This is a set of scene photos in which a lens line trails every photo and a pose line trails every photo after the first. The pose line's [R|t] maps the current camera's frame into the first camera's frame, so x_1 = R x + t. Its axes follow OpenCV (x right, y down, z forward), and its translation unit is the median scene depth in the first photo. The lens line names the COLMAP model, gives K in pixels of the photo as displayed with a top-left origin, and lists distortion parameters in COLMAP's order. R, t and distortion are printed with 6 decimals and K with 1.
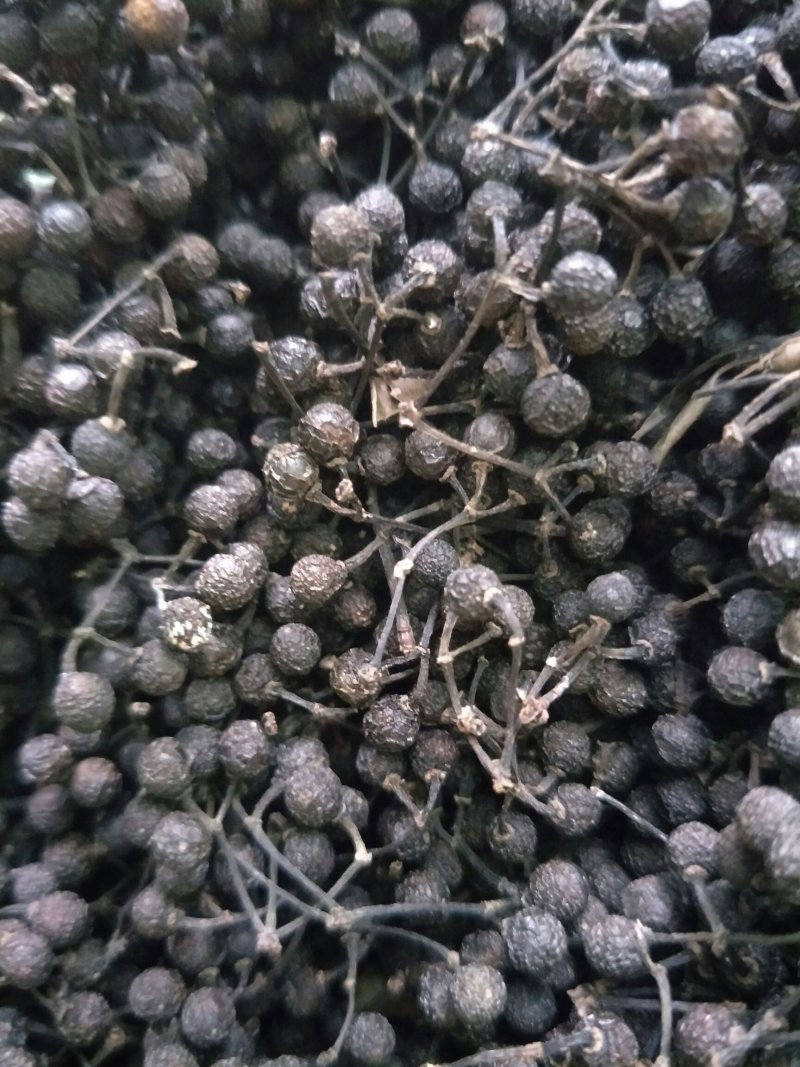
lens RADIAL K [[999.1, 0, 431.9], [0, 999.1, 534.7], [0, 0, 1]] dist [-0.005647, -0.088313]
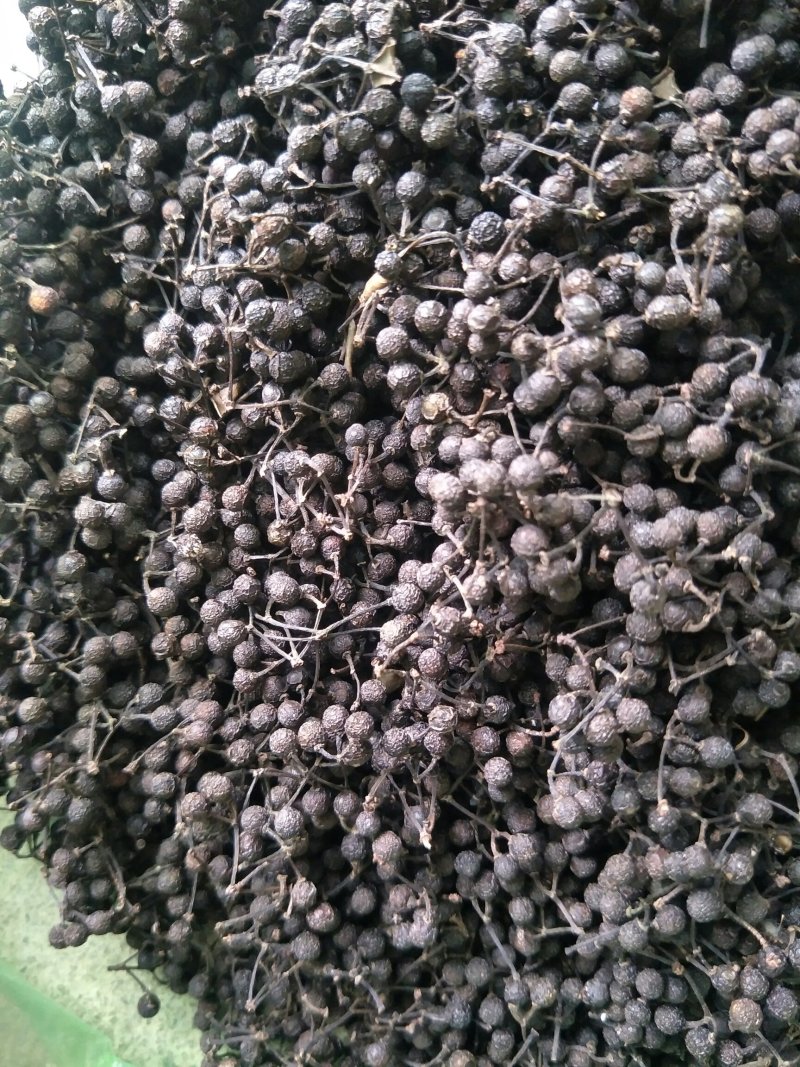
lens RADIAL K [[944.7, 0, 448.3], [0, 944.7, 531.8], [0, 0, 1]] dist [-0.021871, 0.002208]
pose [[0.875564, -0.480898, -0.046106, 0.320628], [0.482408, 0.875431, 0.030052, 0.257441], [0.025911, -0.048554, 0.998484, -0.910540]]
